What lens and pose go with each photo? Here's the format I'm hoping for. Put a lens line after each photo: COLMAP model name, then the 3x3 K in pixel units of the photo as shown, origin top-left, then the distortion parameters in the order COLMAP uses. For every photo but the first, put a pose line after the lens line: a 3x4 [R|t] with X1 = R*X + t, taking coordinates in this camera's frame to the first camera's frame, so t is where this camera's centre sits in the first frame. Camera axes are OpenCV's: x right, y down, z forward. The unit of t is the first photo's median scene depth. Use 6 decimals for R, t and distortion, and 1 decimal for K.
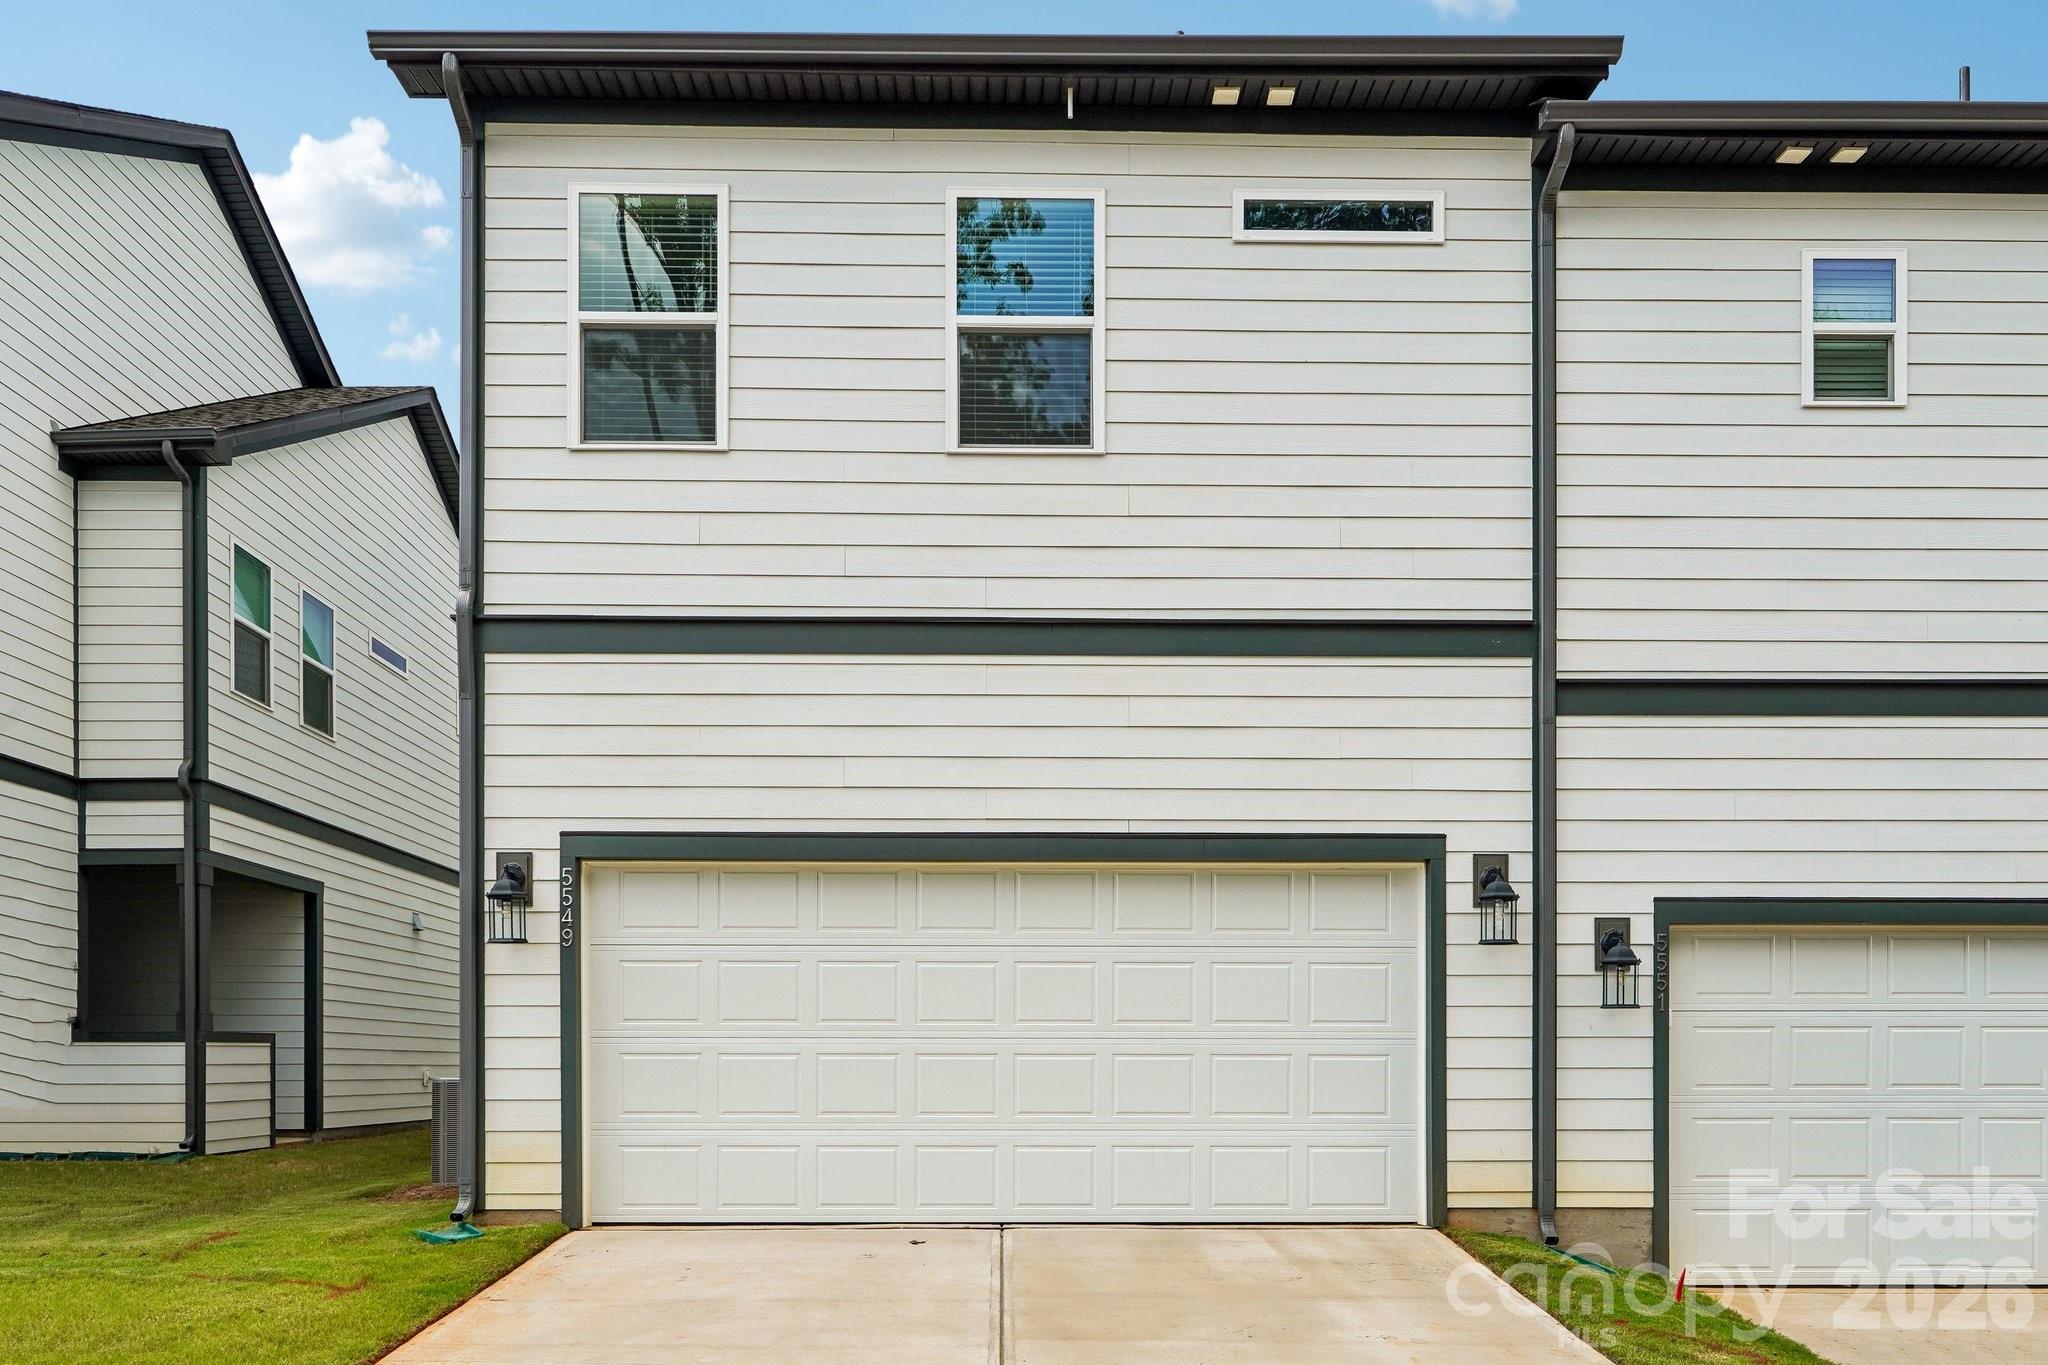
lens RADIAL K [[1483.4, 0, 1024.0], [0, 1483.4, 682.5], [0, 0, 1]] dist [0.007517, 0.001880]
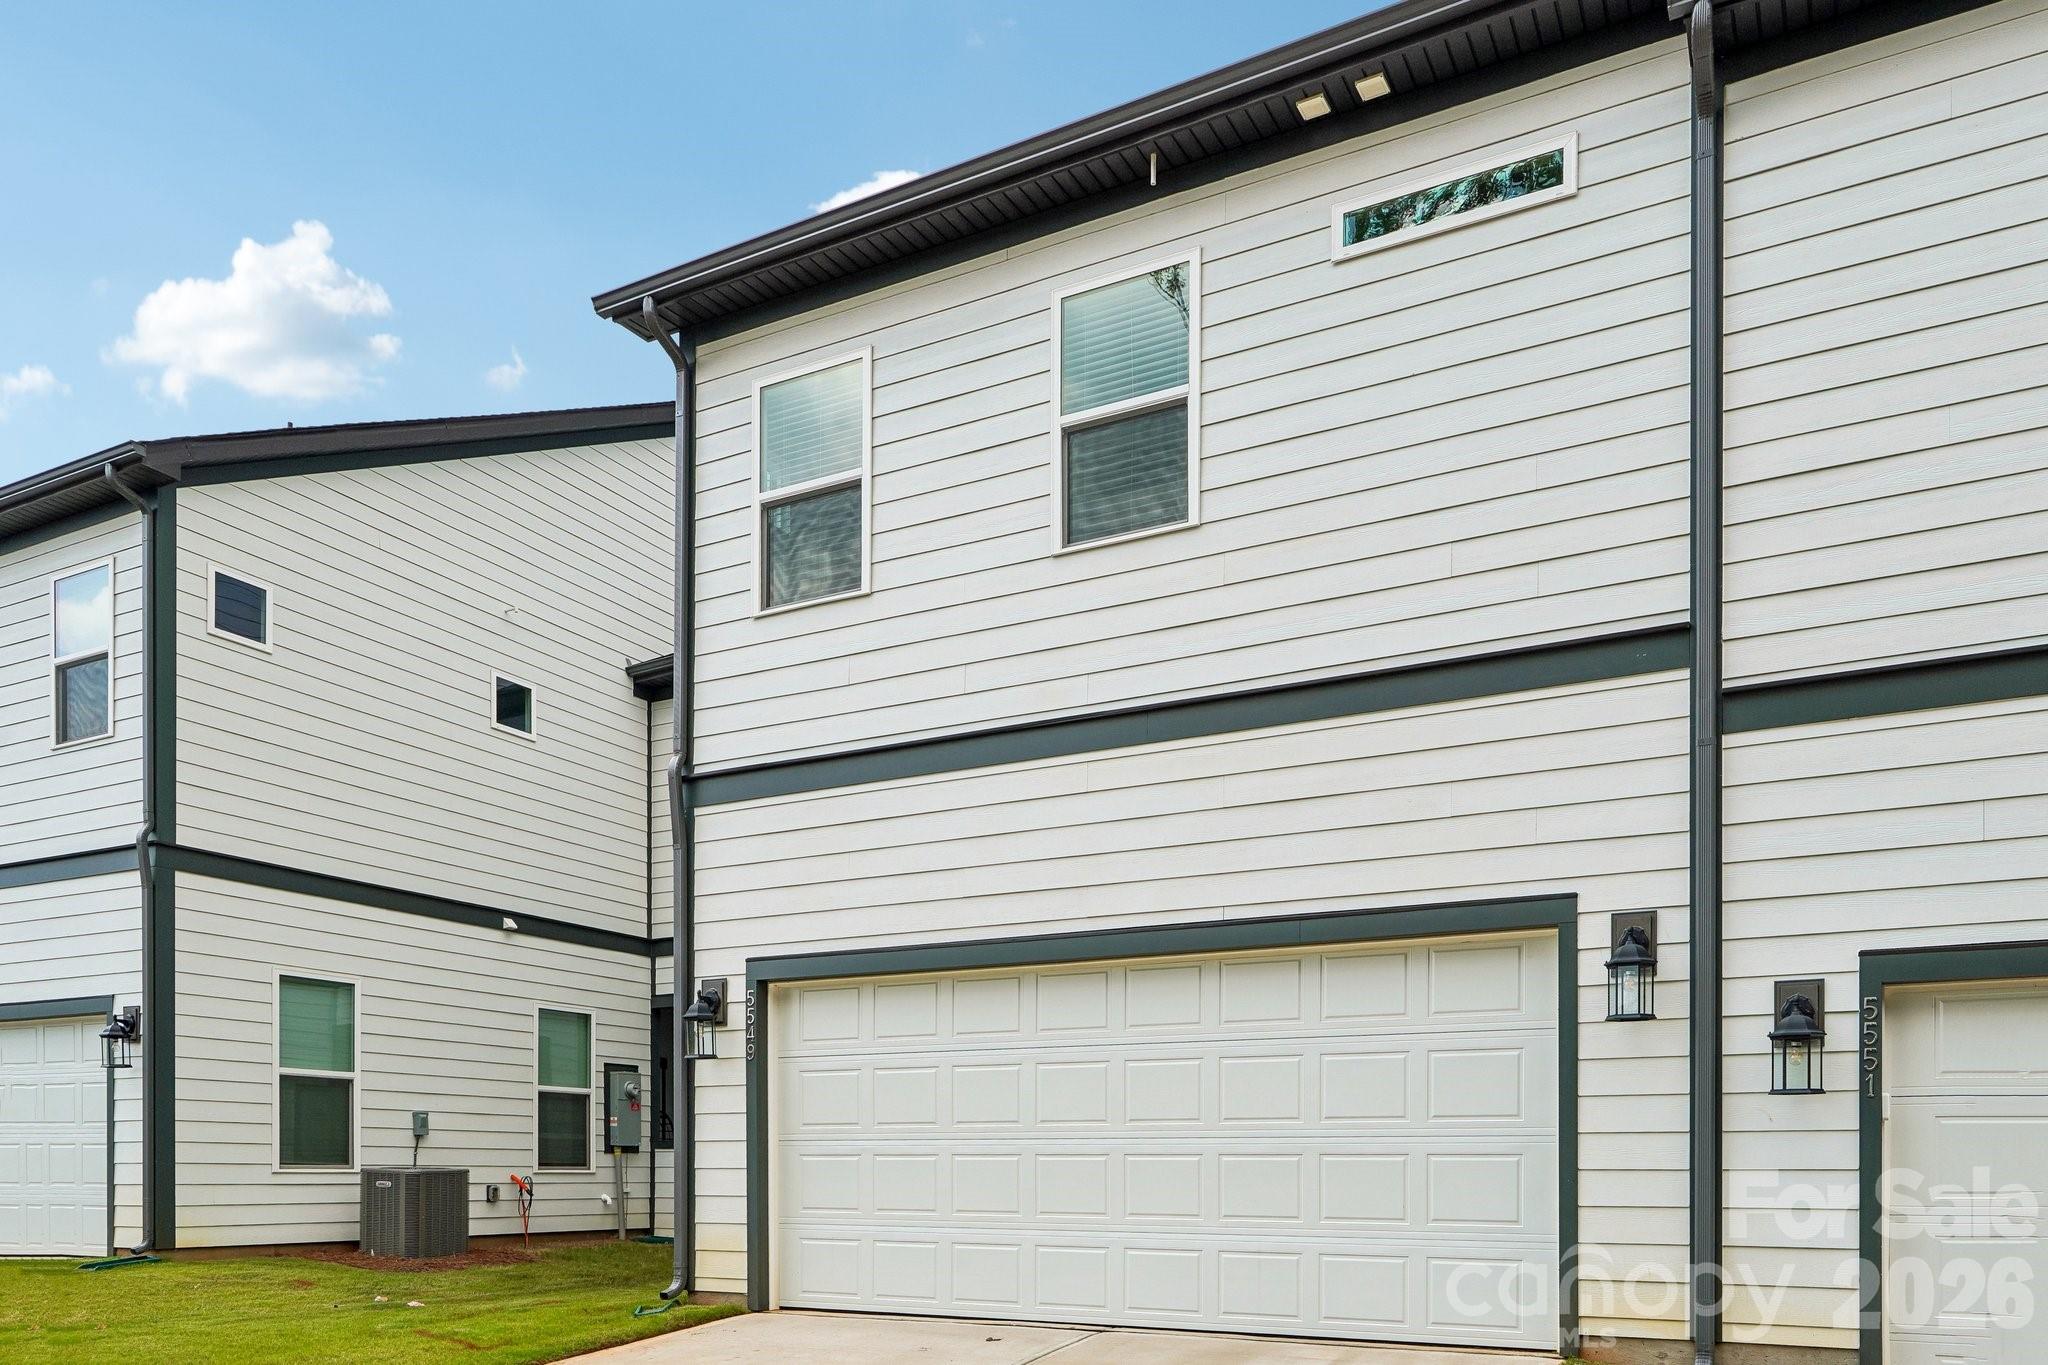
lens RADIAL K [[1658.7, 0, 1024.0], [0, 1658.7, 682.5], [0, 0, 1]] dist [0.010918, 0.007208]
pose [[0.847934, -0.148131, -0.508985, 0.519731], [0.132061, 0.988920, -0.067802, 0.005286], [0.513389, -0.009725, 0.858101, 0.017848]]
